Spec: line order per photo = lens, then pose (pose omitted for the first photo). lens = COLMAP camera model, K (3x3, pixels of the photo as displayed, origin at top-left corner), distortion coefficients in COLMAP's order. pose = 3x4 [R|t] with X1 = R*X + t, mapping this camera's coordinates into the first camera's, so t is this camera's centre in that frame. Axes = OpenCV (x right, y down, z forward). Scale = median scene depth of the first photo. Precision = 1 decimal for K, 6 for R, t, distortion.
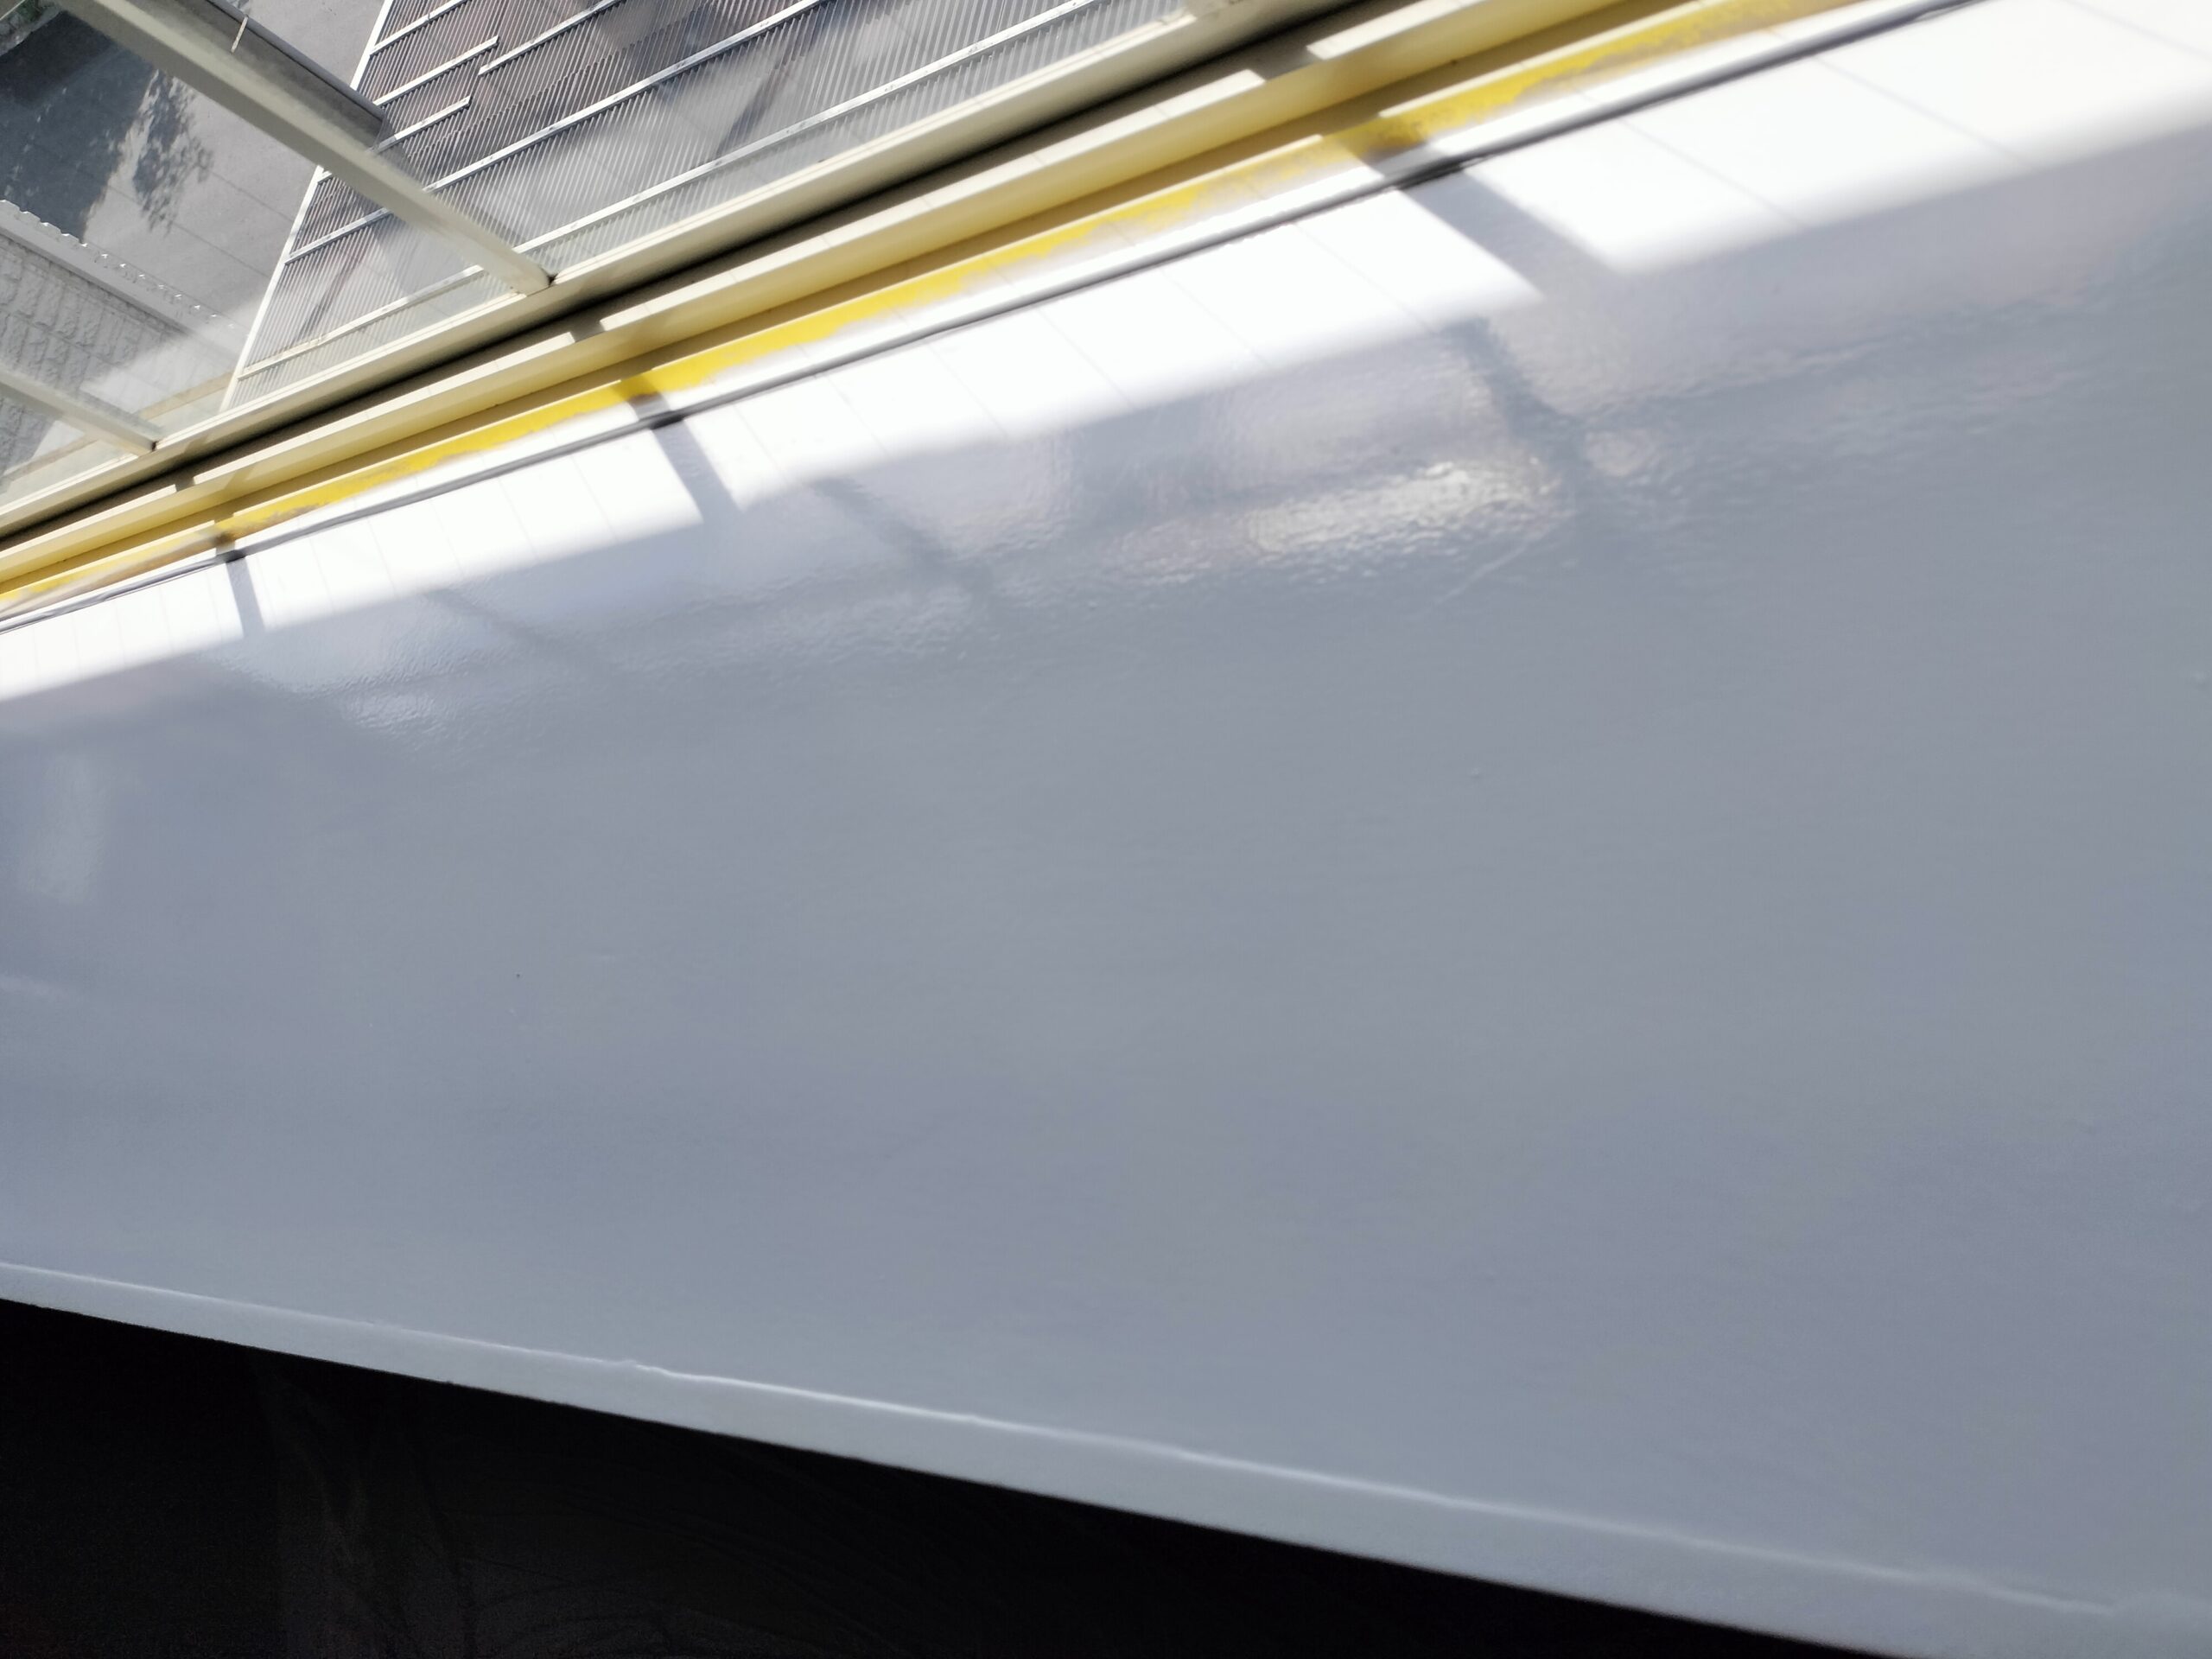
lens RADIAL K [[1755.6, 0, 1082.9], [0, 1755.6, 826.3], [0, 0, 1]] dist [-0.000836, 0.002087]
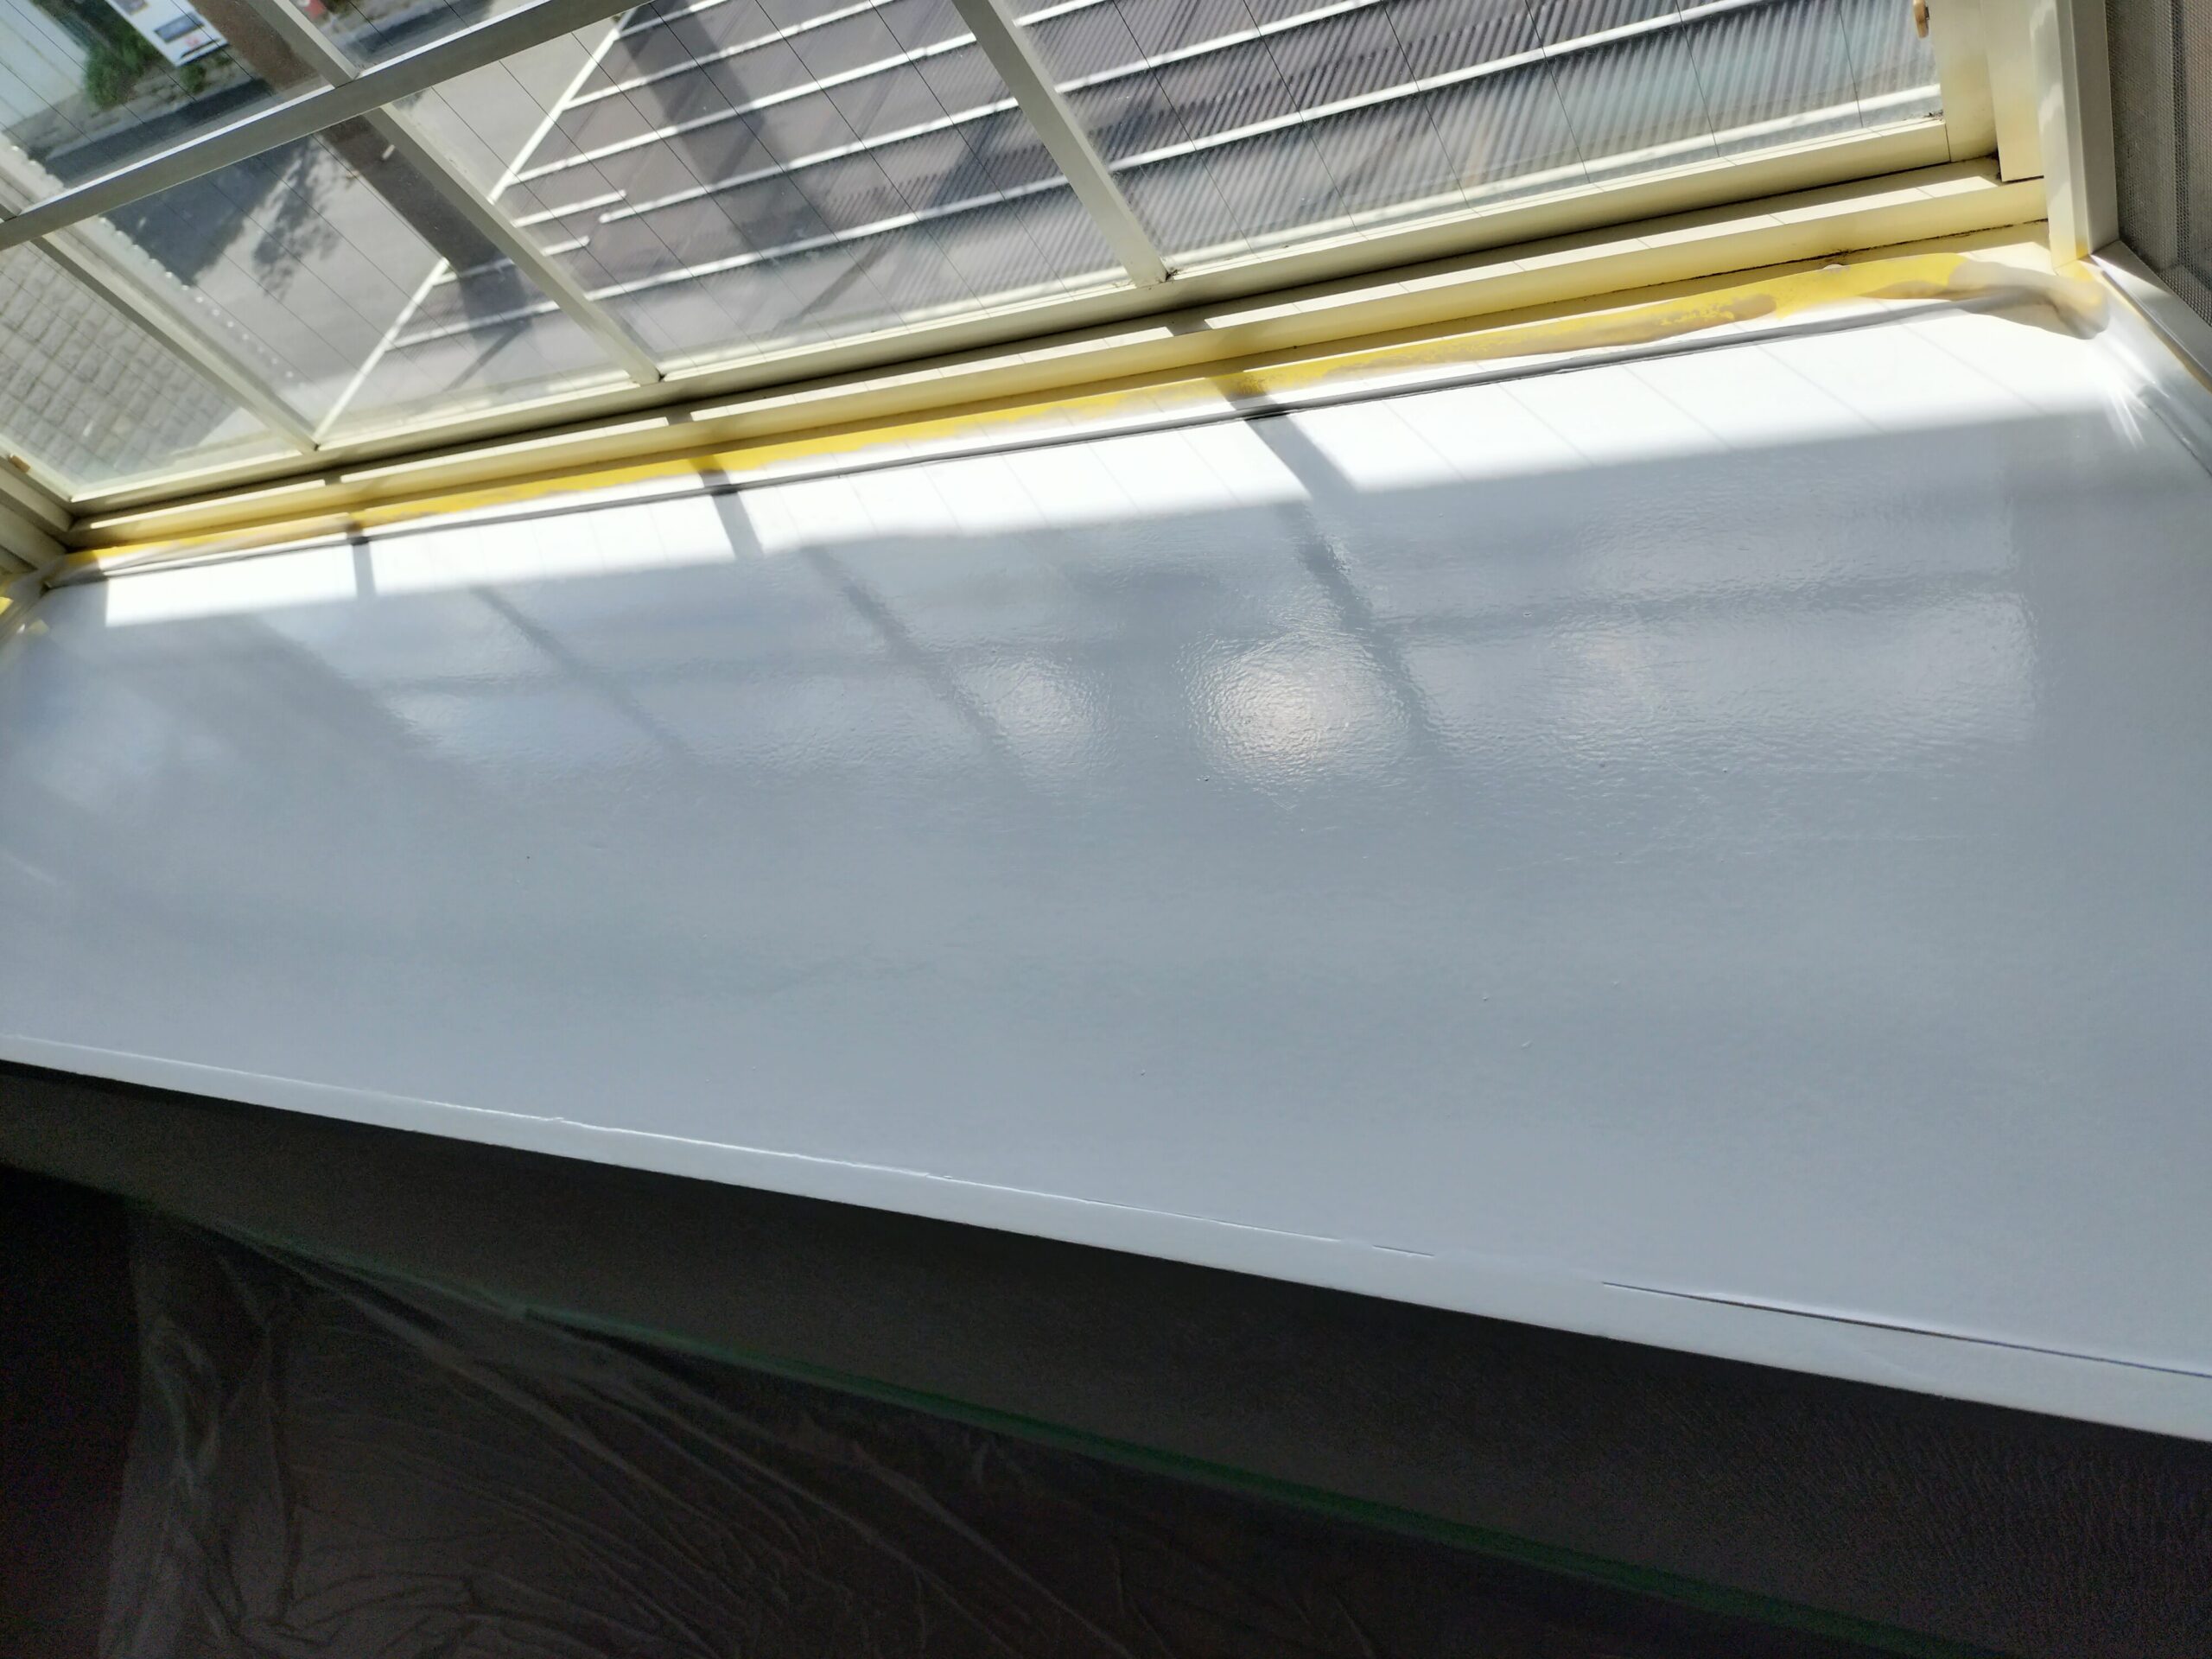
lens RADIAL K [[1709.2, 0, 1106.0], [0, 1709.2, 829.5], [0, 0, 1]] dist [0.000399, -0.058870]
pose [[0.981496, 0.188662, 0.032740, 0.044489], [-0.183427, 0.975432, -0.122009, 0.100279], [-0.054955, 0.113746, 0.991989, -0.226512]]
